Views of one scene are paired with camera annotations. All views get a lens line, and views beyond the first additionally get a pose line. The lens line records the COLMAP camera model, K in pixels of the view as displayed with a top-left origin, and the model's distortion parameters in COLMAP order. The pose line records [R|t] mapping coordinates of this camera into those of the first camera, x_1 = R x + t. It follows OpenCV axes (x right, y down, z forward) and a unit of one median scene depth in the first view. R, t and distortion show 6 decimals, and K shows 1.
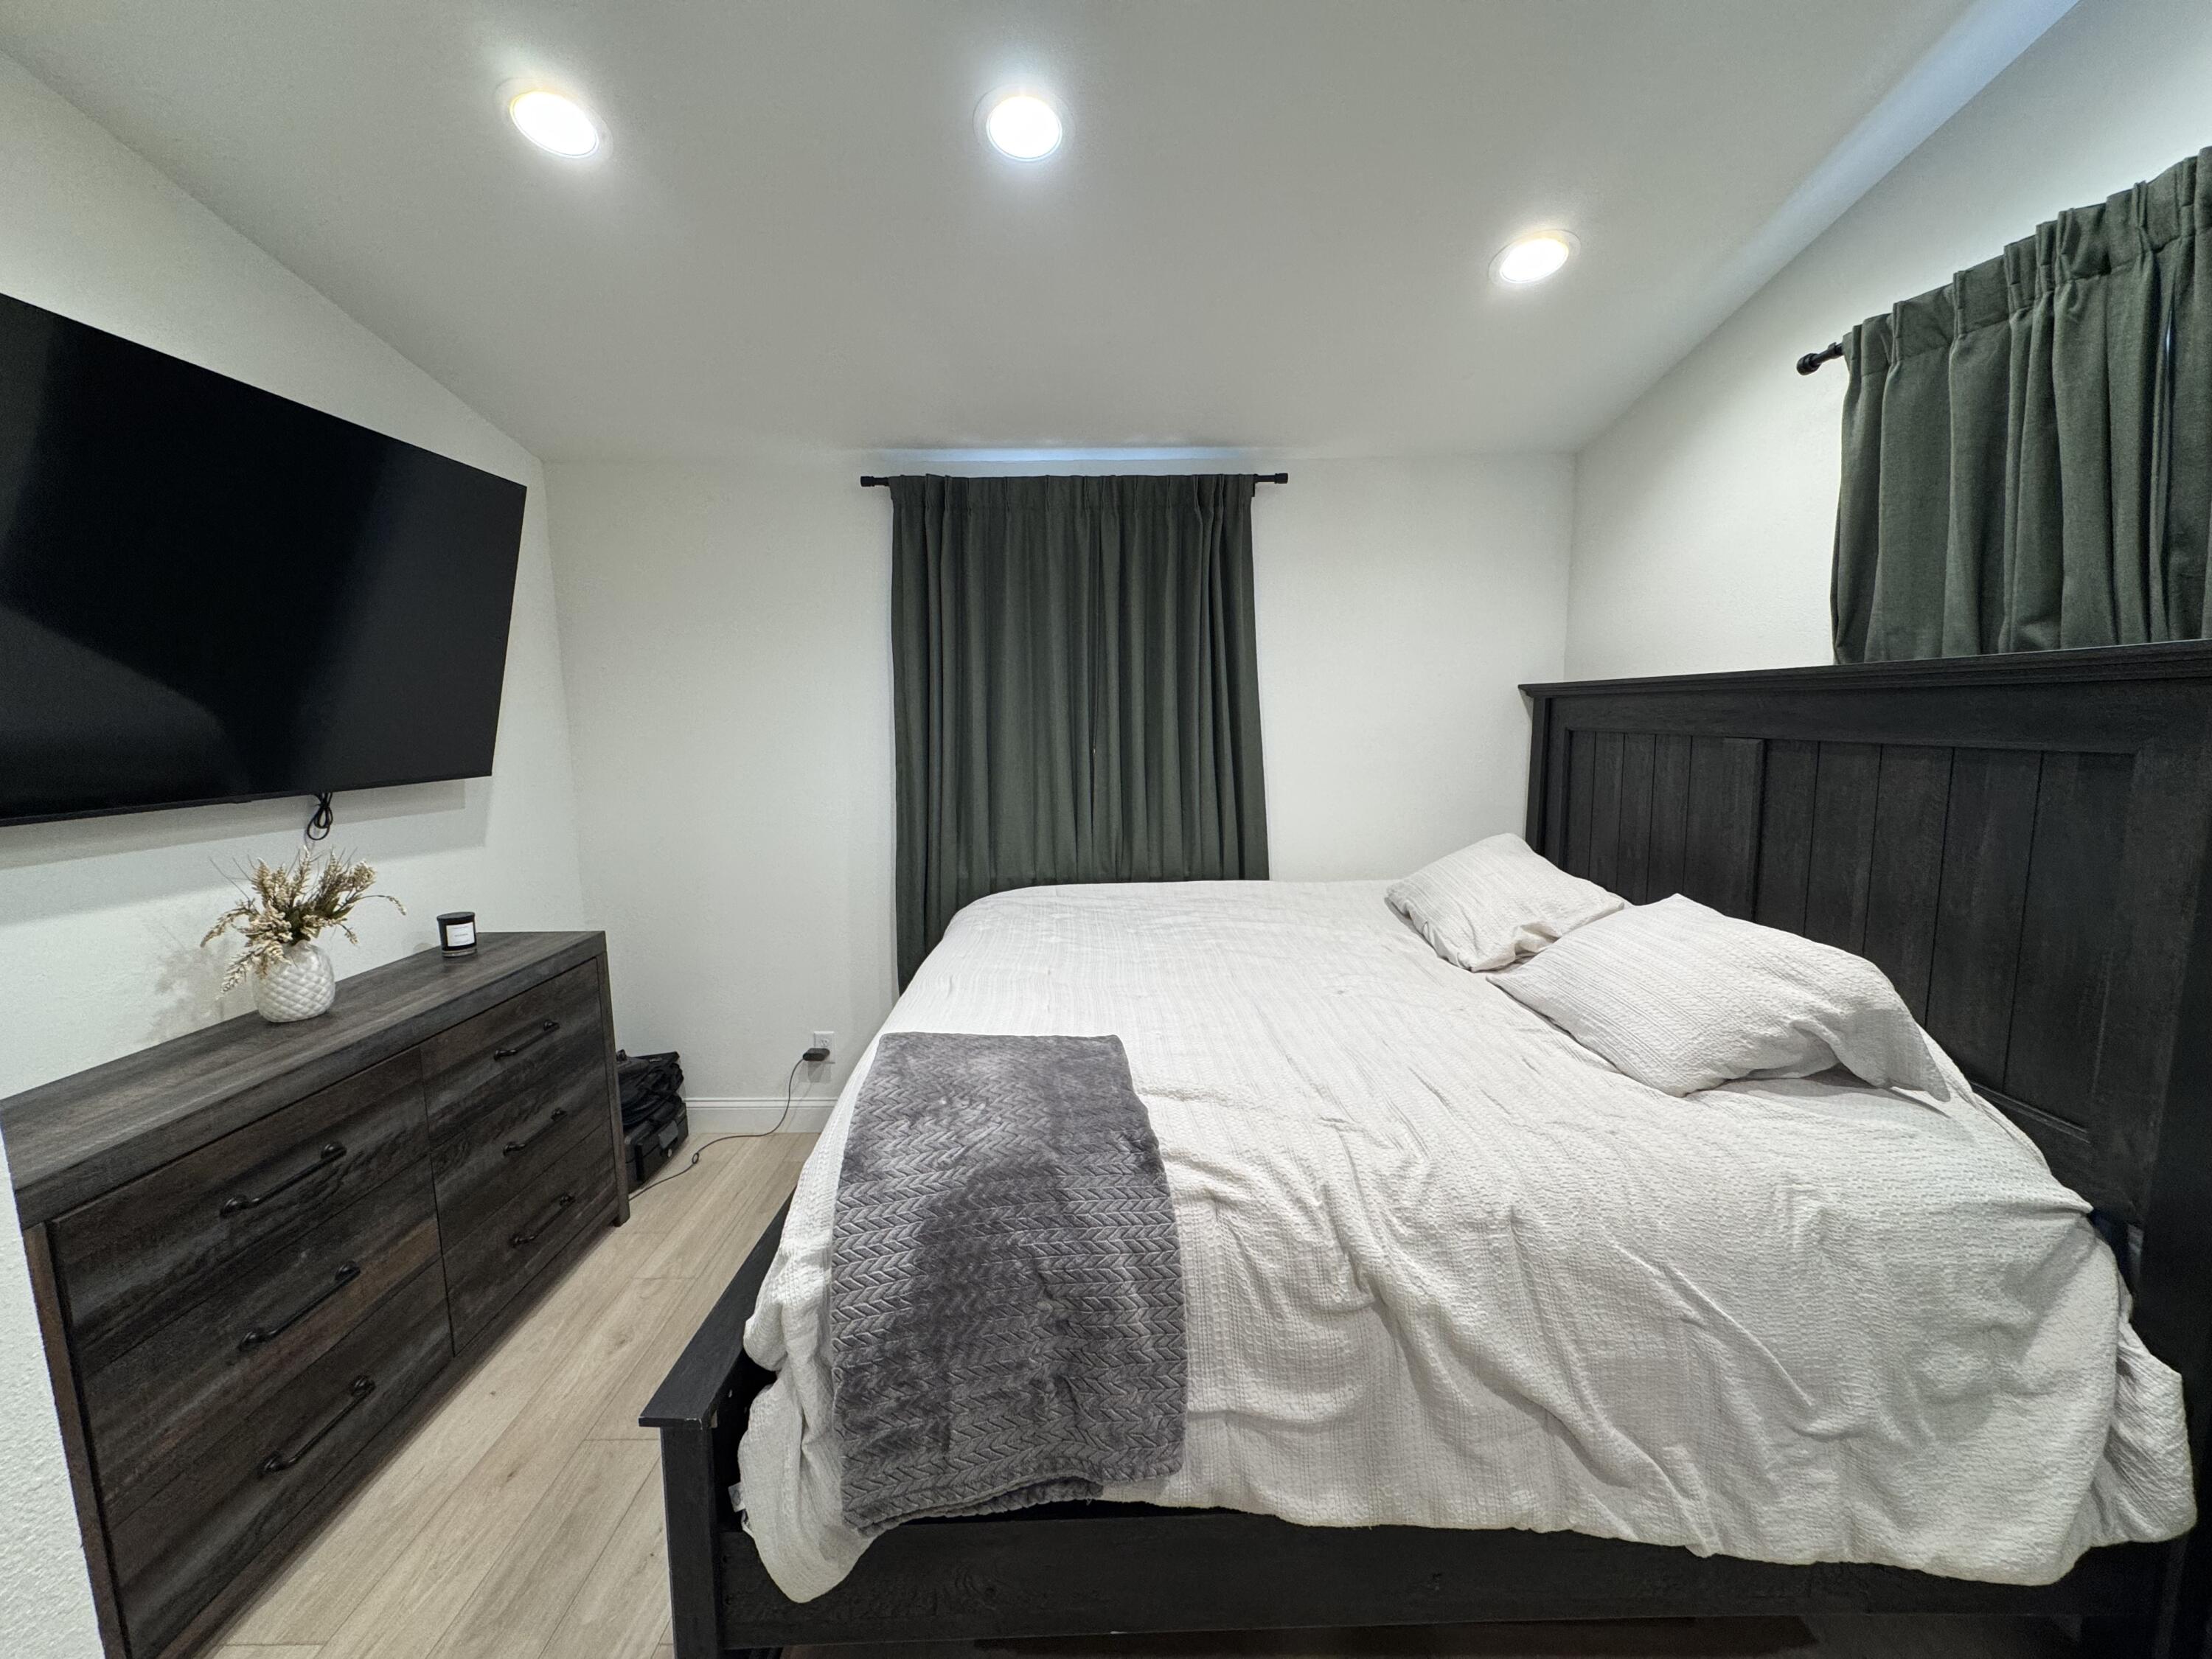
lens RADIAL K [[890.4, 0, 1104.6], [0, 890.4, 826.5], [0, 0, 1]] dist [-0.001620, -0.000792]
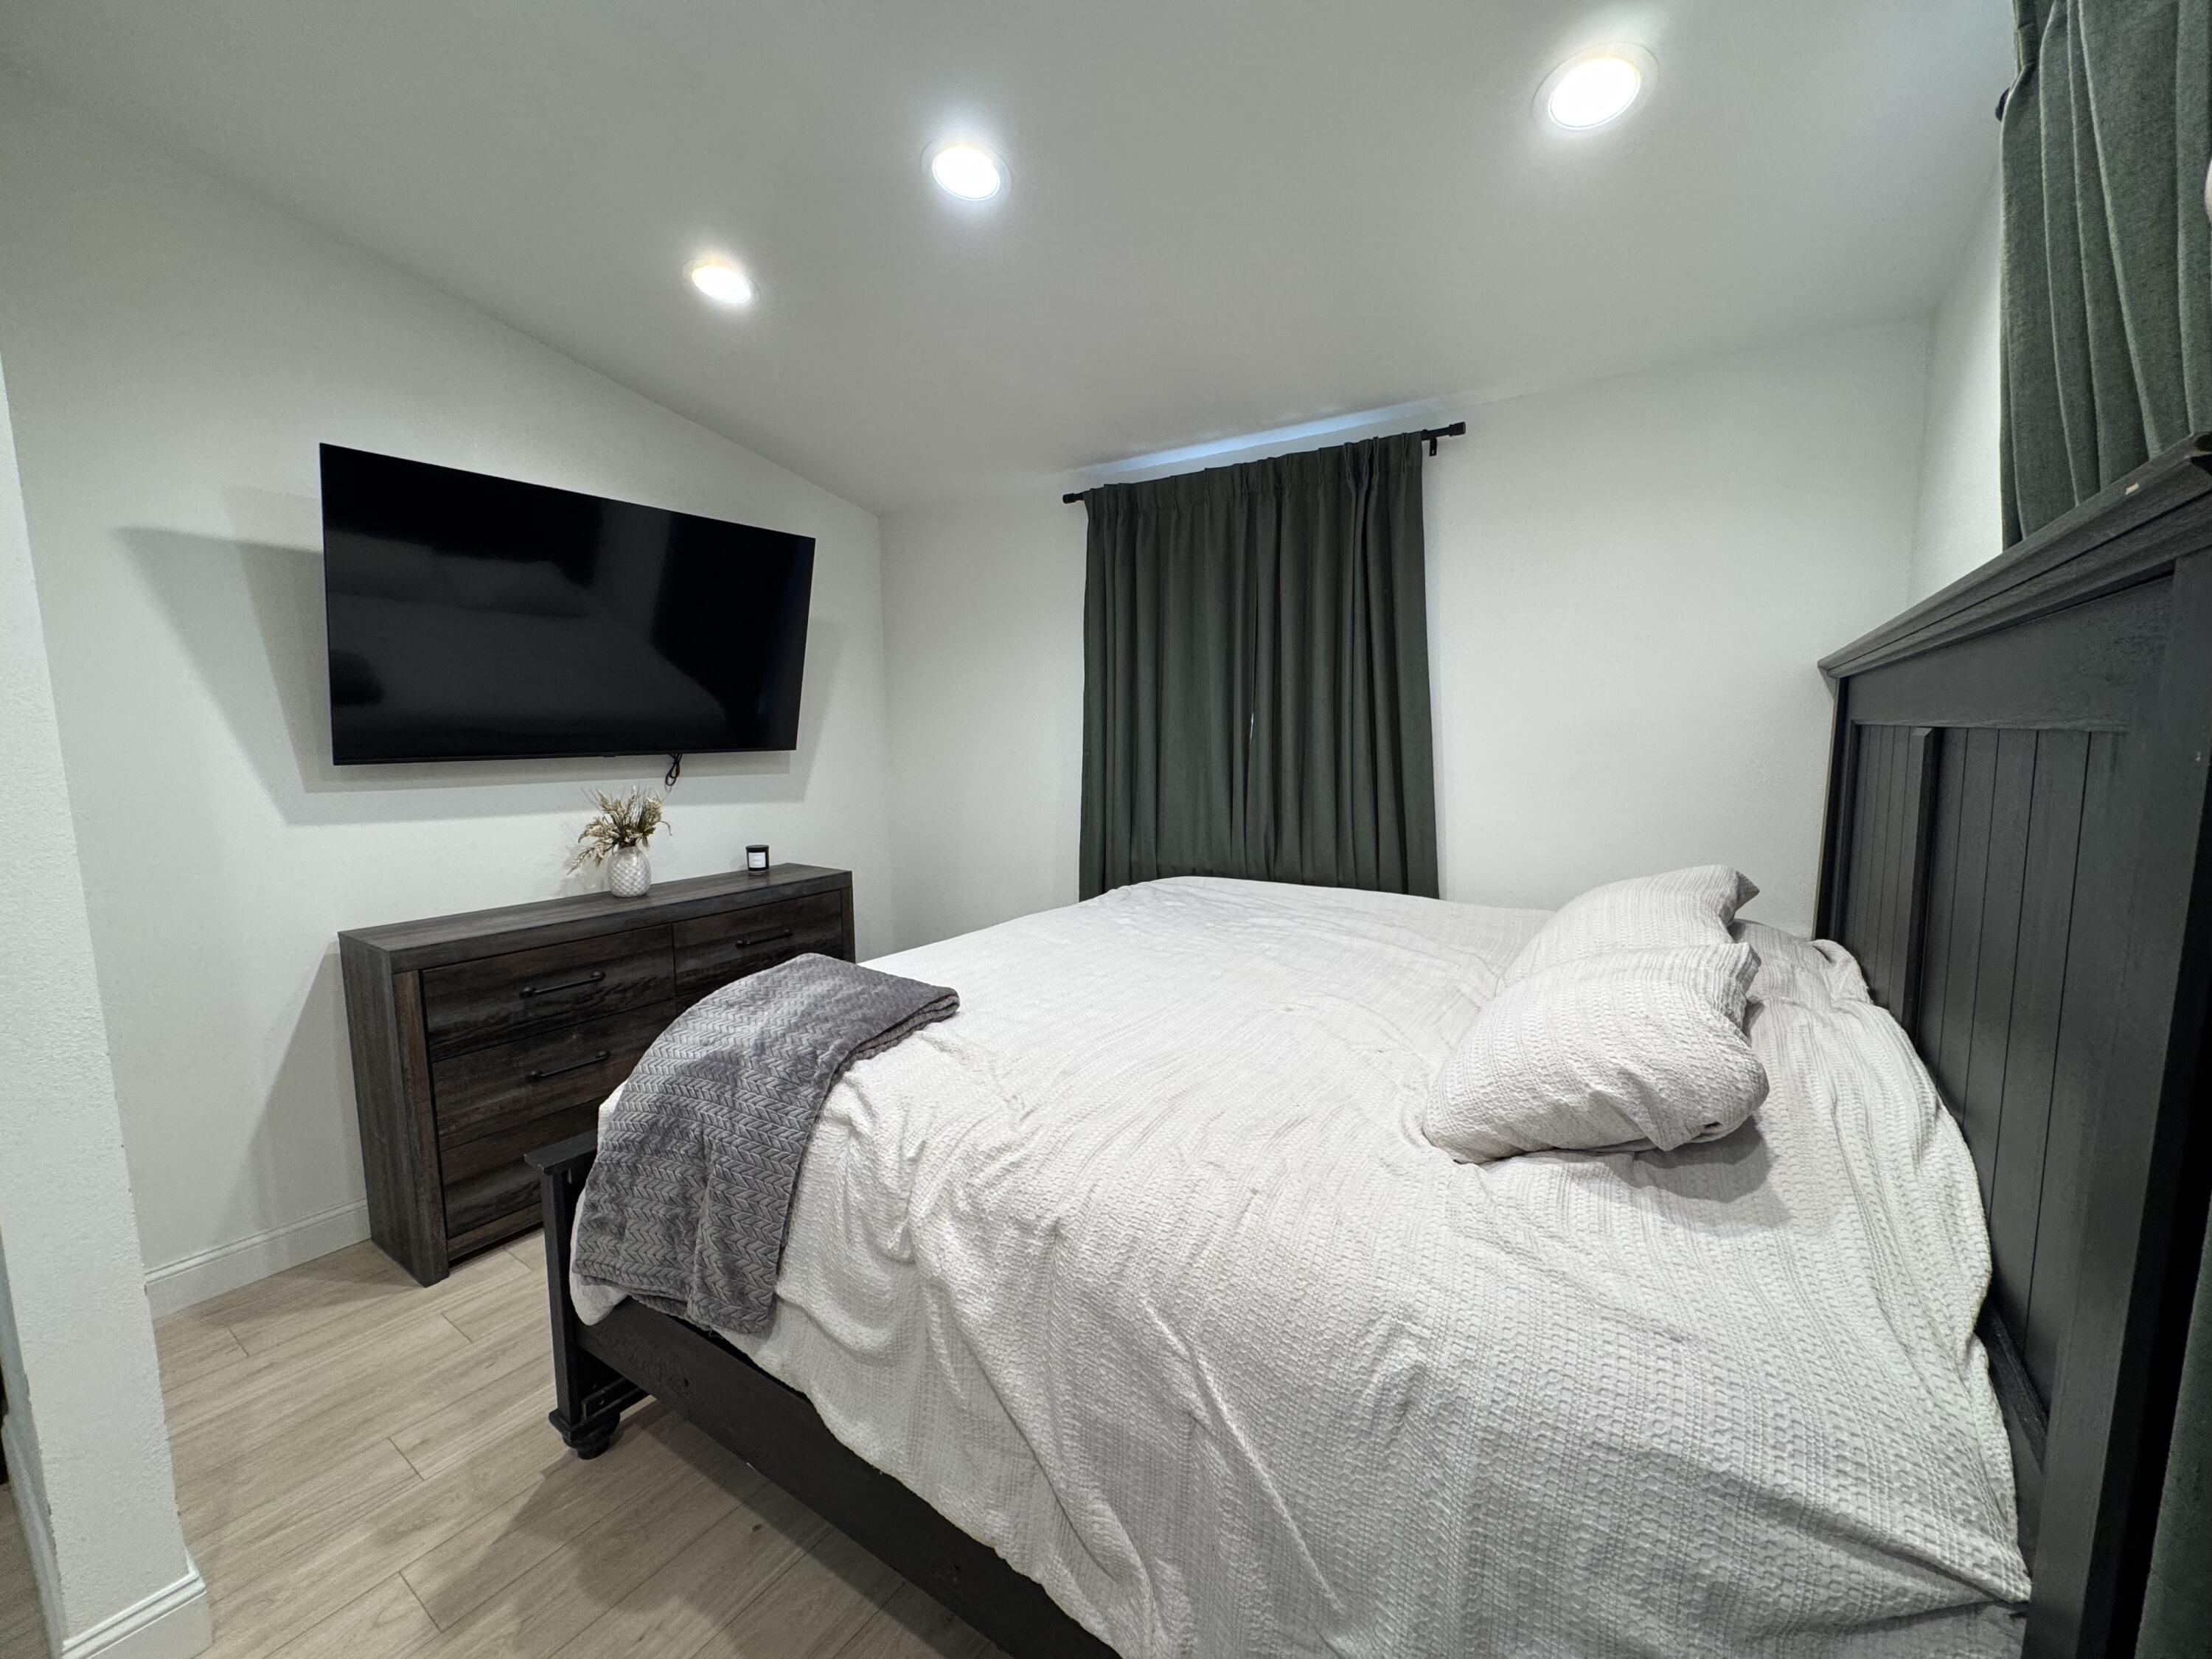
lens RADIAL K [[890.4, 0, 1105.4], [0, 890.4, 827.8], [0, 0, 1]] dist [-0.001620, -0.000792]
pose [[0.822200, 0.072365, -0.564580, 0.711401], [-0.076976, 0.996910, 0.015677, 0.006815], [0.563970, 0.030569, 0.825230, 0.187815]]
